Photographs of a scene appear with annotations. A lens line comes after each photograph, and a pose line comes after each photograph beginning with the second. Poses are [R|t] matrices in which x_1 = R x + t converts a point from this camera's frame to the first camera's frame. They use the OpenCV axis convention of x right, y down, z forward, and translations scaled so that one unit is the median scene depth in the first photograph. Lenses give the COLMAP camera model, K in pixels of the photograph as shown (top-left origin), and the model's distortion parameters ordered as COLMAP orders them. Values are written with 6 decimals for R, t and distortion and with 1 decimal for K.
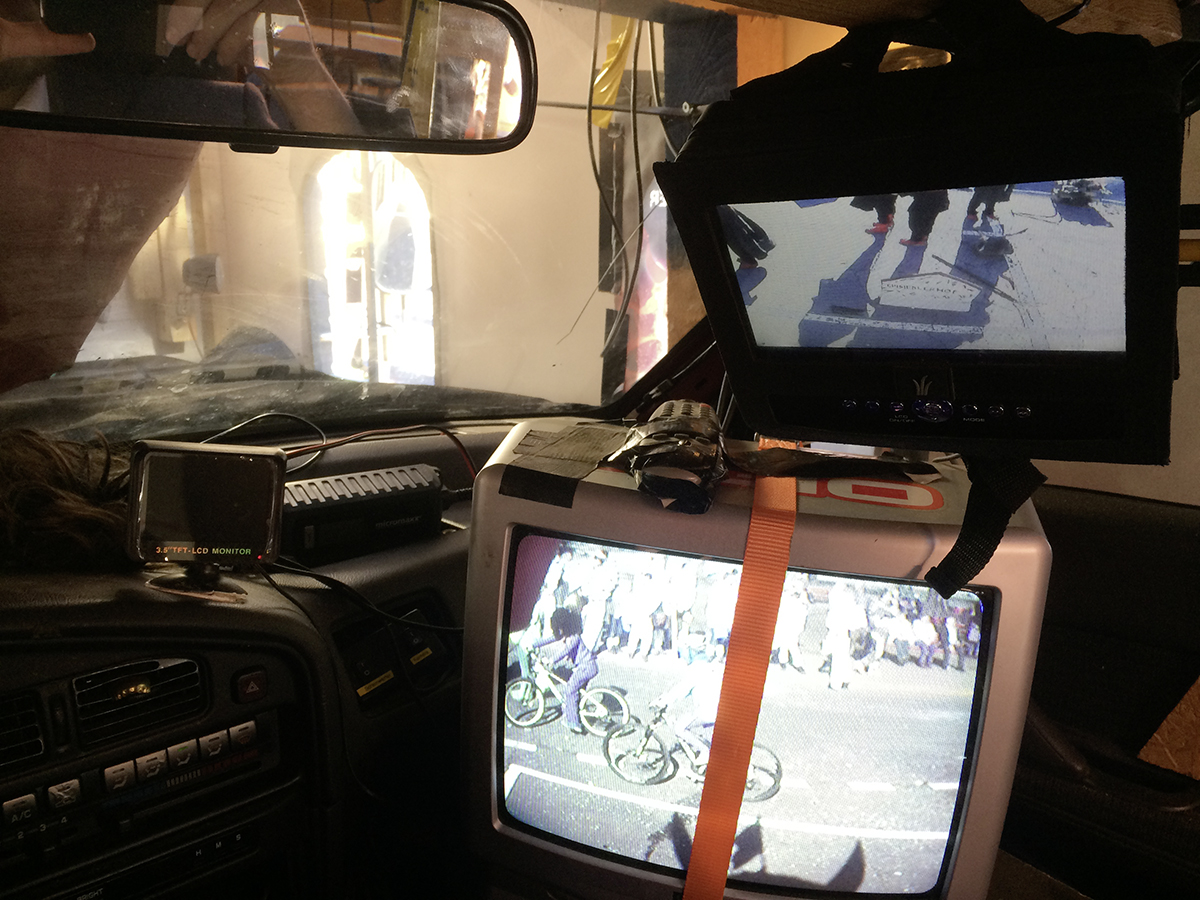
lens RADIAL K [[1002.3, 0, 600.5], [0, 1002.3, 441.7], [0, 0, 1]] dist [0.045035, -0.072296]
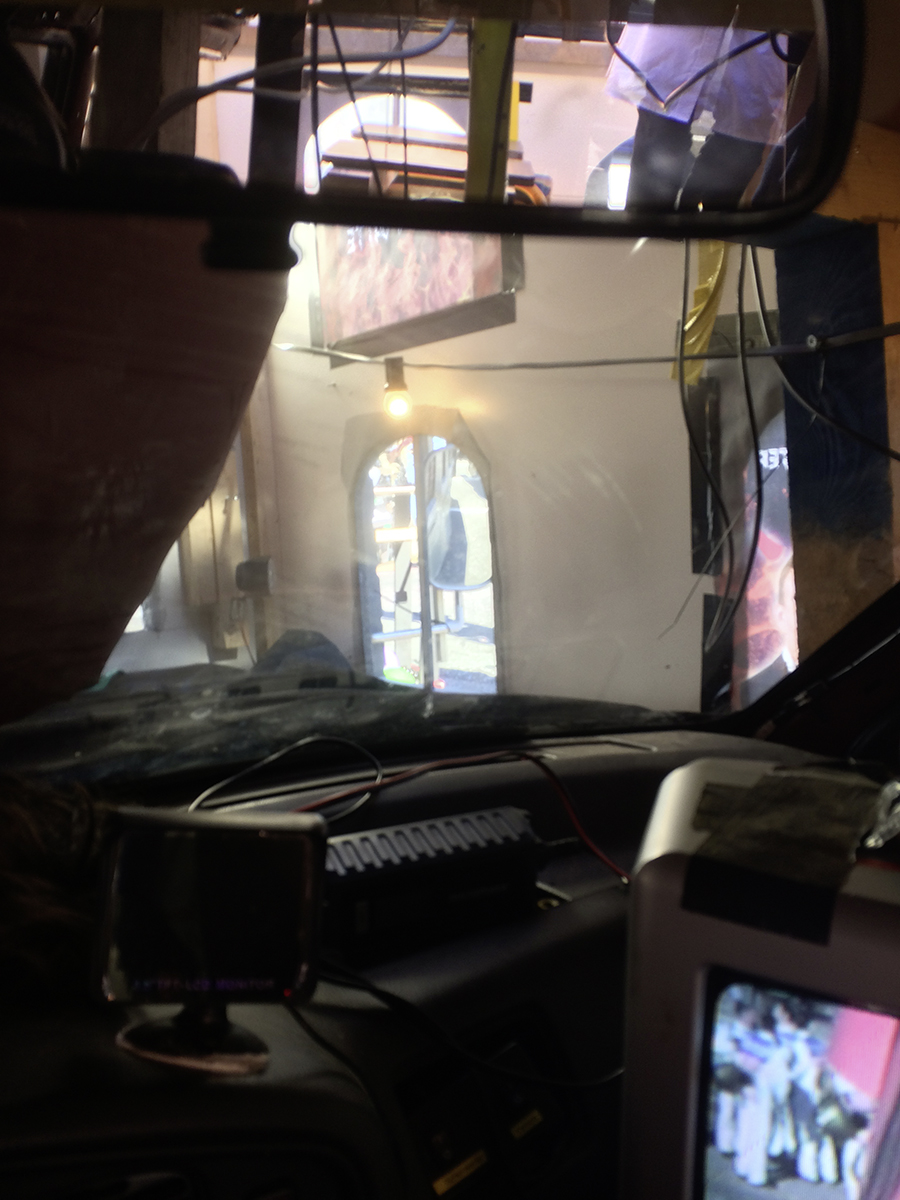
lens RADIAL K [[1002.3, 0, 446.5], [0, 1002.3, 599.9], [0, 0, 1]] dist [0.045035, -0.072296]
pose [[0.980517, -0.039463, -0.192431, -0.051985], [0.013256, 0.990673, -0.135617, -0.020831], [0.195988, 0.130424, 0.971894, 0.178108]]
